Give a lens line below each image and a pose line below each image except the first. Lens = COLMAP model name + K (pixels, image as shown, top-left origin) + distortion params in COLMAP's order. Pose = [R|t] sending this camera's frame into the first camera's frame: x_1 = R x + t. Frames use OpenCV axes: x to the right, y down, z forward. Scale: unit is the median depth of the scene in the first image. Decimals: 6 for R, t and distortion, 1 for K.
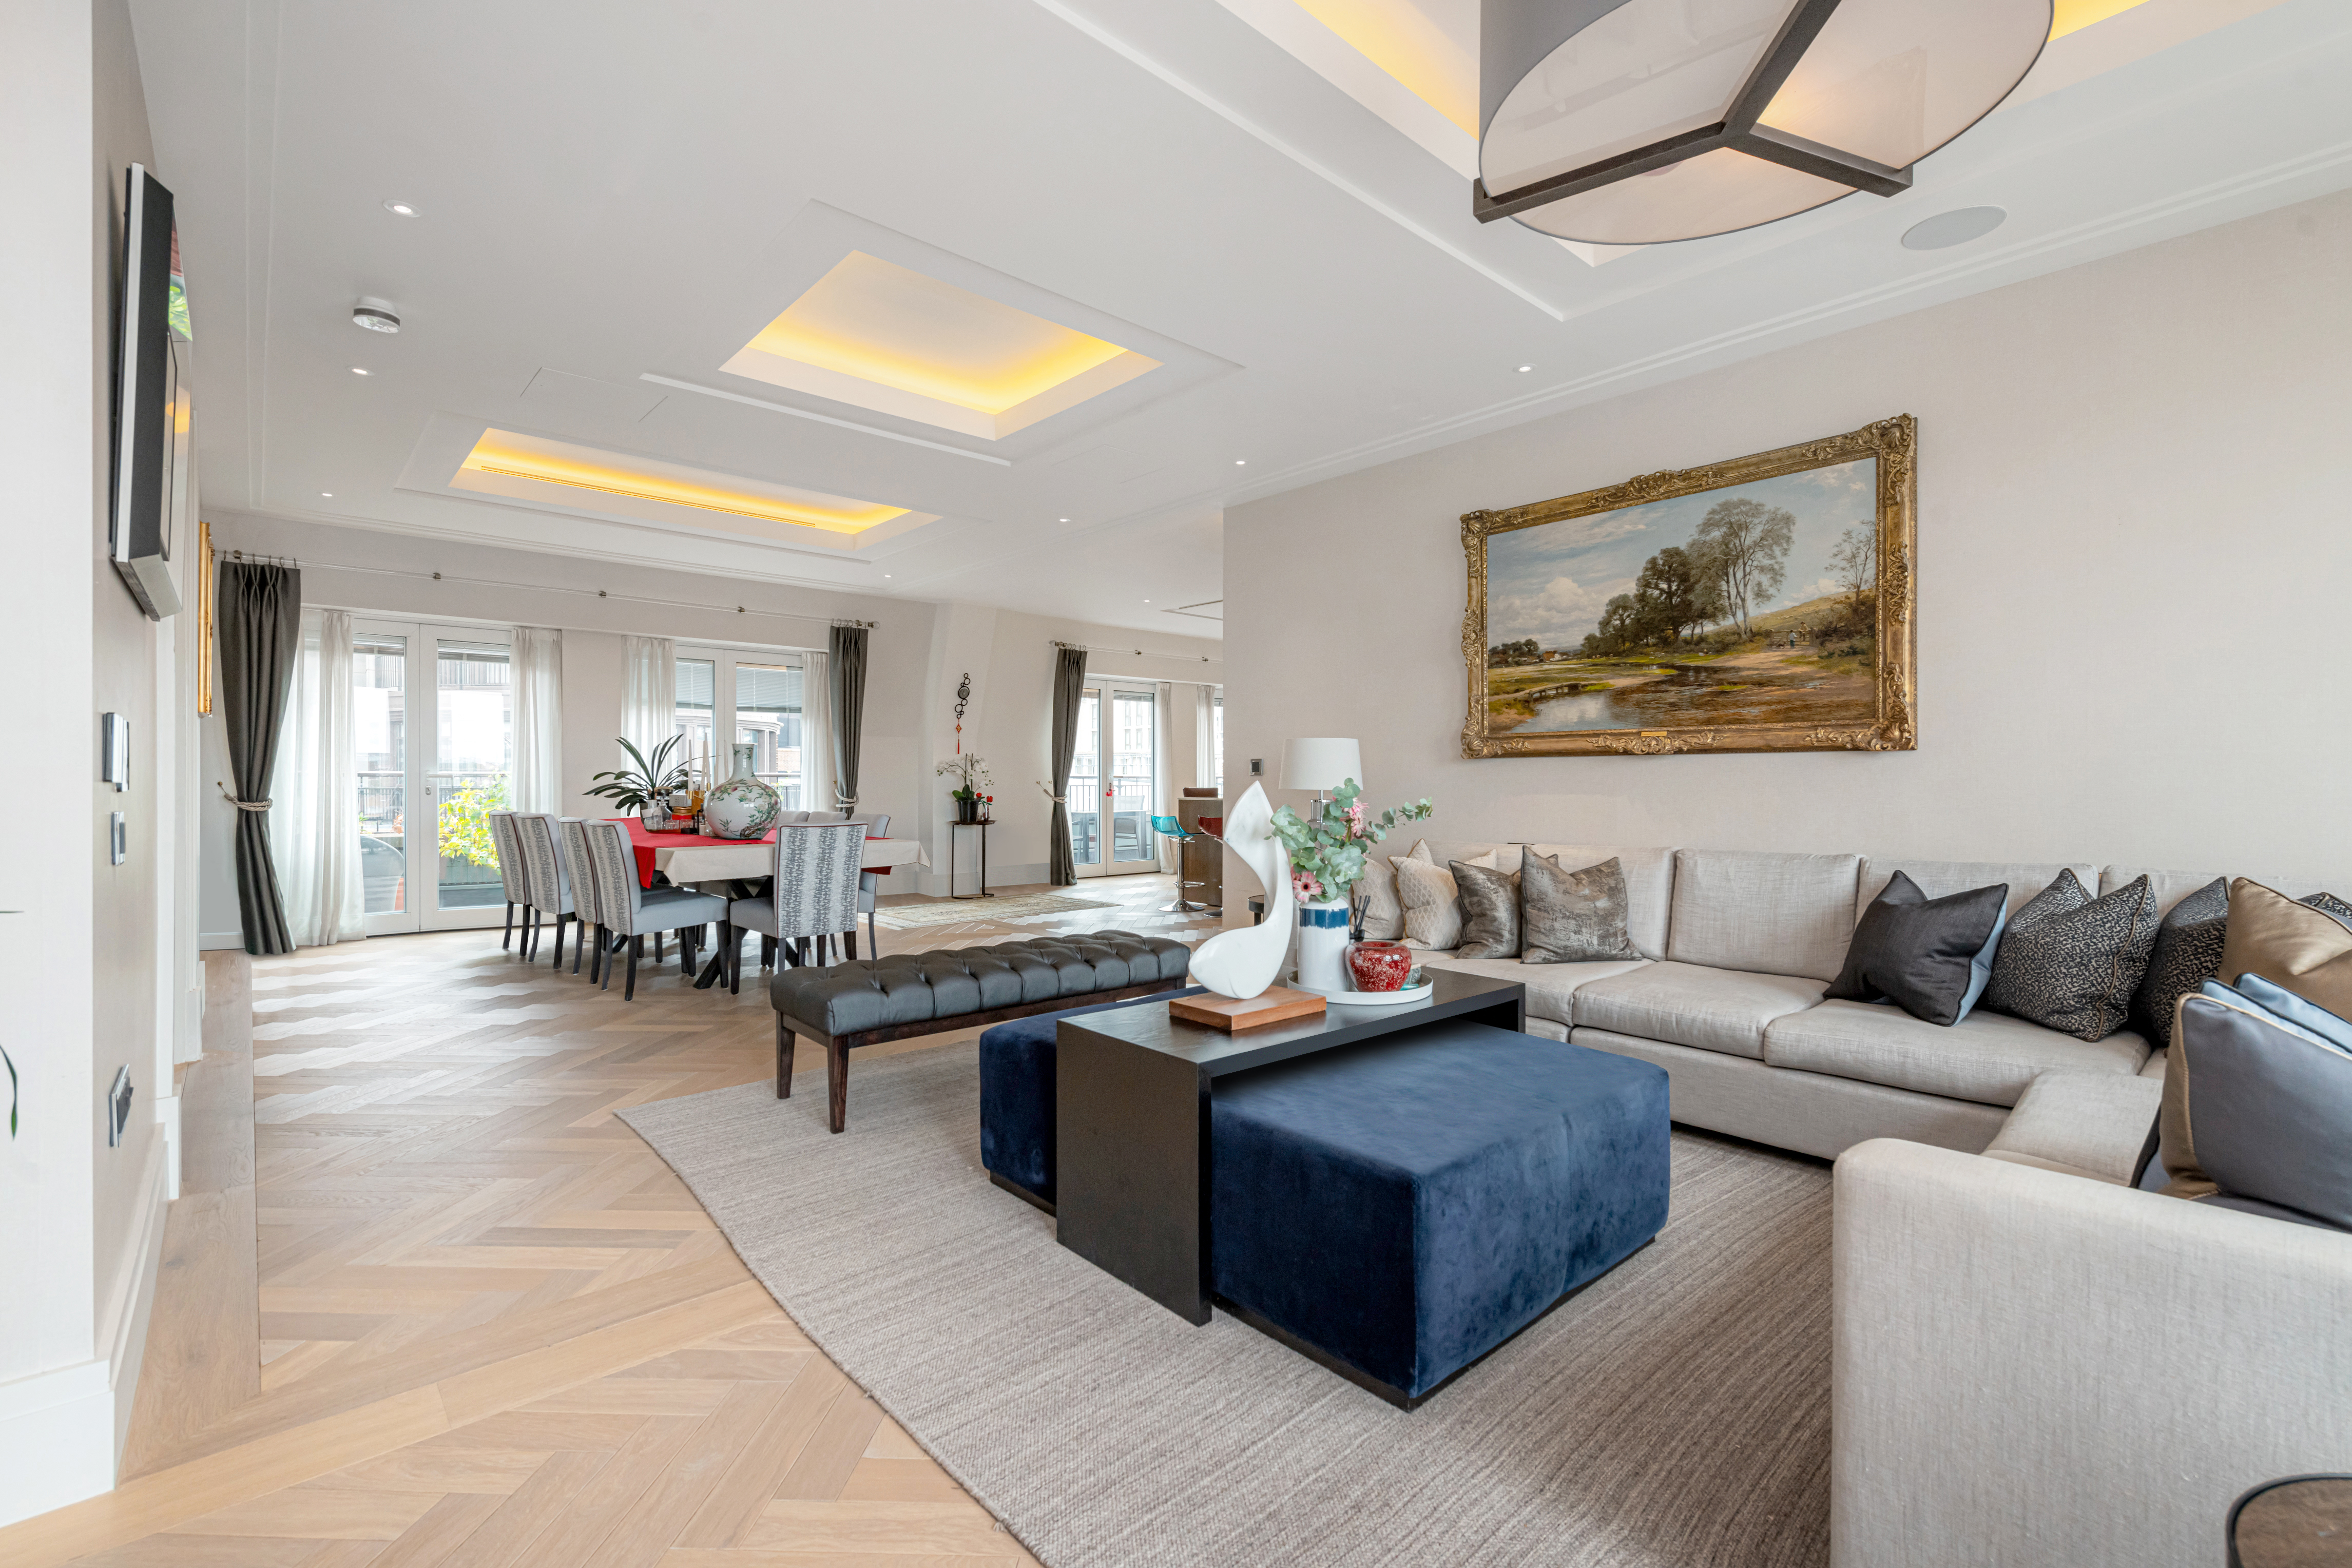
lens RADIAL K [[1037.5, 0, 1176.0], [0, 1037.5, 784.0], [0, 0, 1]] dist [-0.000134, -0.000024]
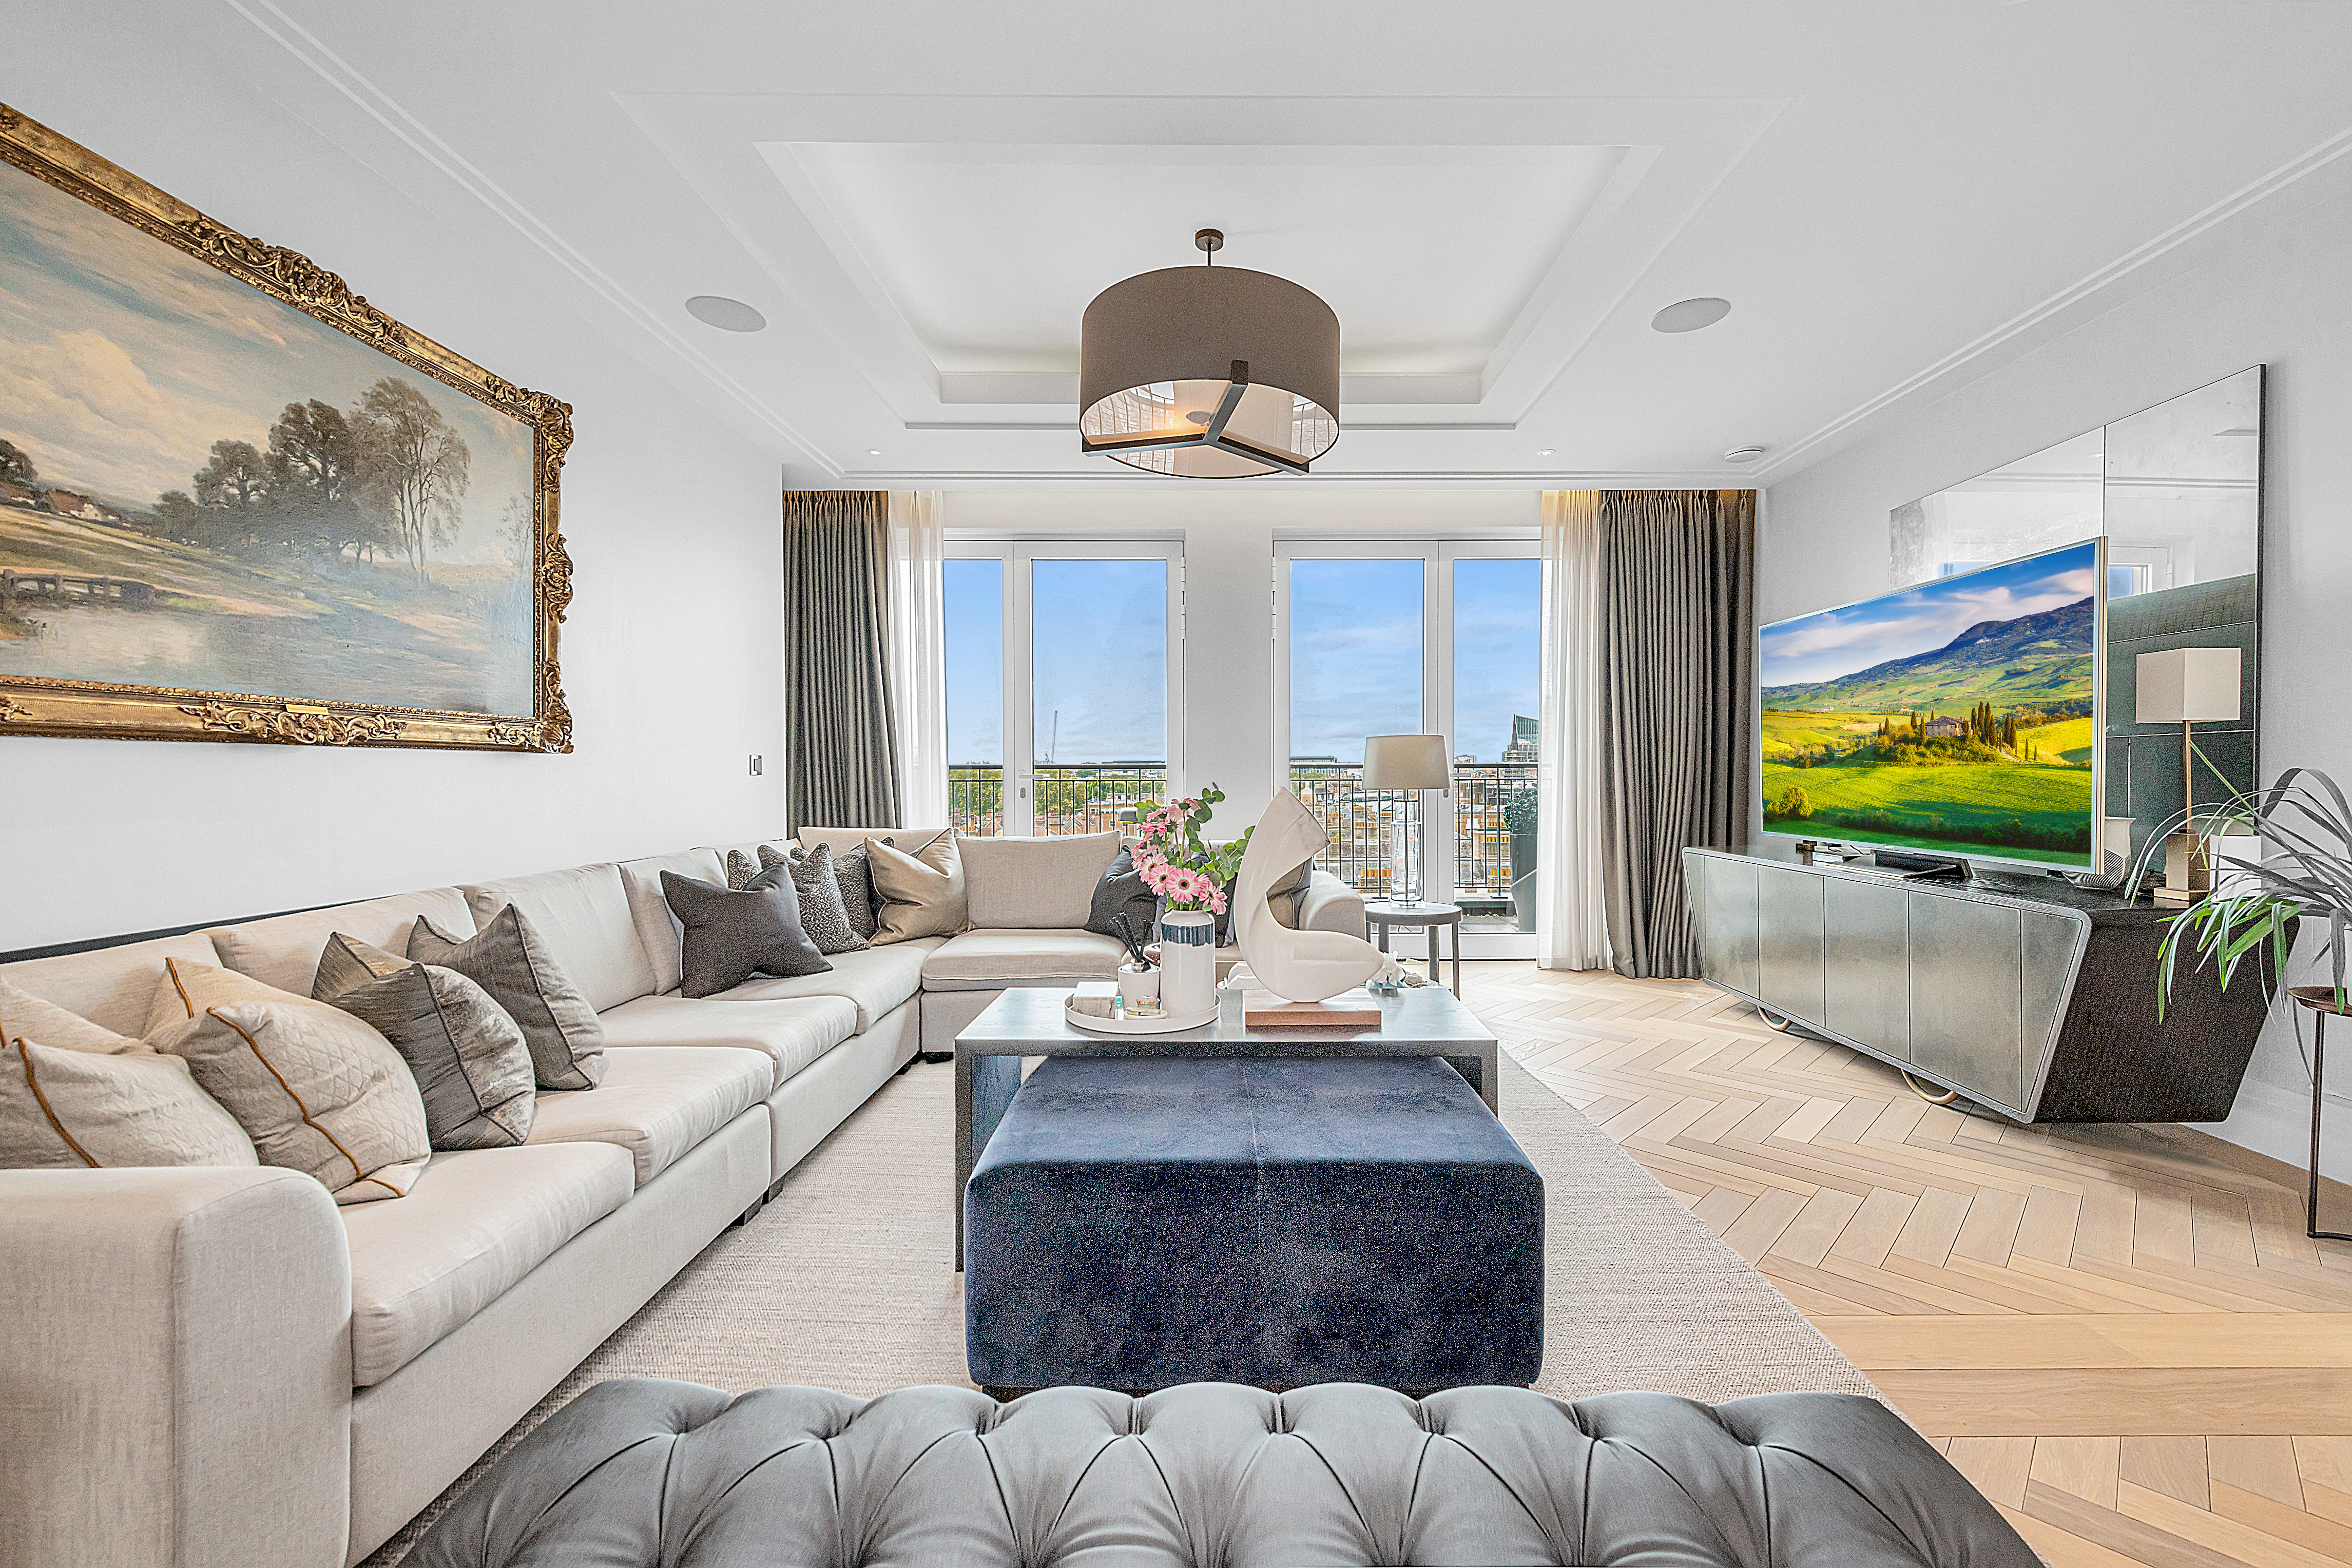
lens RADIAL K [[1011.2, 0, 1176.0], [0, 1011.2, 784.0], [0, 0, 1]] dist [0.000206, 0.000019]
pose [[-0.740266, -0.005464, 0.672292, -0.288658], [0.001337, 0.999953, 0.009600, -0.011209], [-0.672313, 0.008006, -0.740224, 1.104050]]
